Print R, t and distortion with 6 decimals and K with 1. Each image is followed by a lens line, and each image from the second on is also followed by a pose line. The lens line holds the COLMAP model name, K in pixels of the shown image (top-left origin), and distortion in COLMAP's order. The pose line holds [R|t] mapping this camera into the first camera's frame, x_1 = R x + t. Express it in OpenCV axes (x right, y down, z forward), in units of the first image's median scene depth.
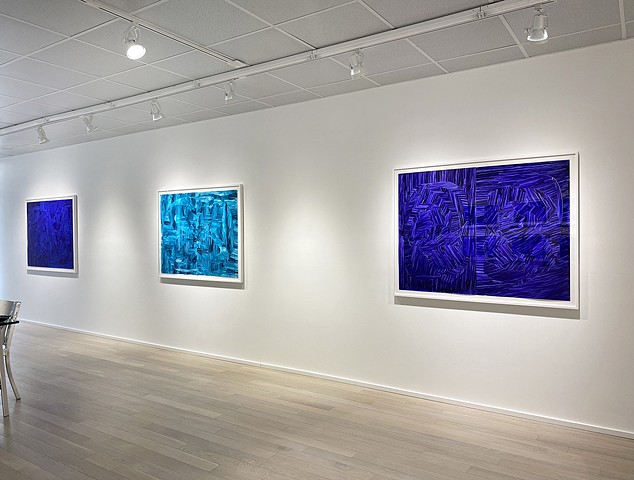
lens RADIAL K [[480.4, 0, 317.0], [0, 480.4, 240.0], [0, 0, 1]] dist [0.005334, 0.000662]
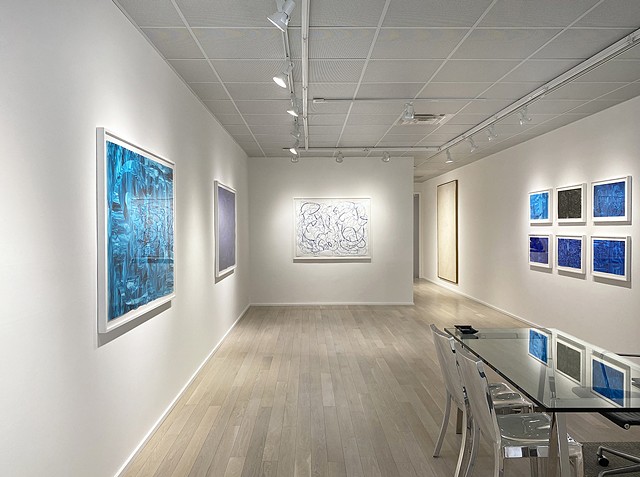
lens RADIAL K [[498.0, 0, 320.0], [0, 498.0, 238.5], [0, 0, 1]] dist [-0.003986, -0.003324]
pose [[-0.568705, -0.009635, 0.822485, -1.161725], [0.018431, 0.999531, 0.024453, -0.019404], [-0.822335, 0.029066, -0.568261, 1.593756]]
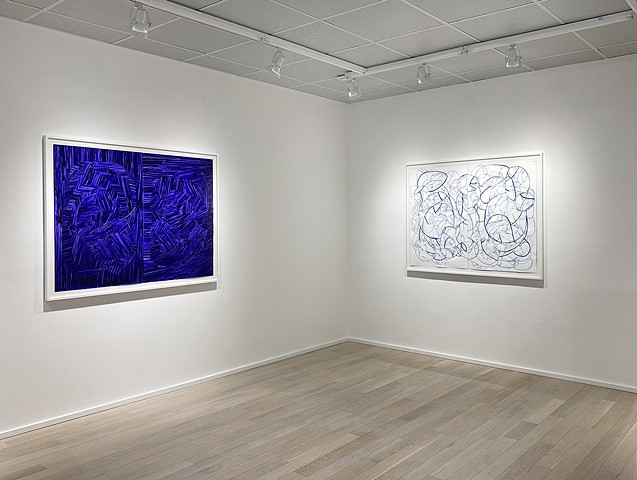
lens RADIAL K [[571.6, 0, 319.5], [0, 571.6, 229.7], [0, 0, 1]] dist [0.008832, 0.001605]
pose [[0.112427, -0.014924, 0.993548, -0.749172], [0.017380, 0.999764, 0.013051, -0.002854], [-0.993508, 0.015800, 0.112660, 0.486200]]
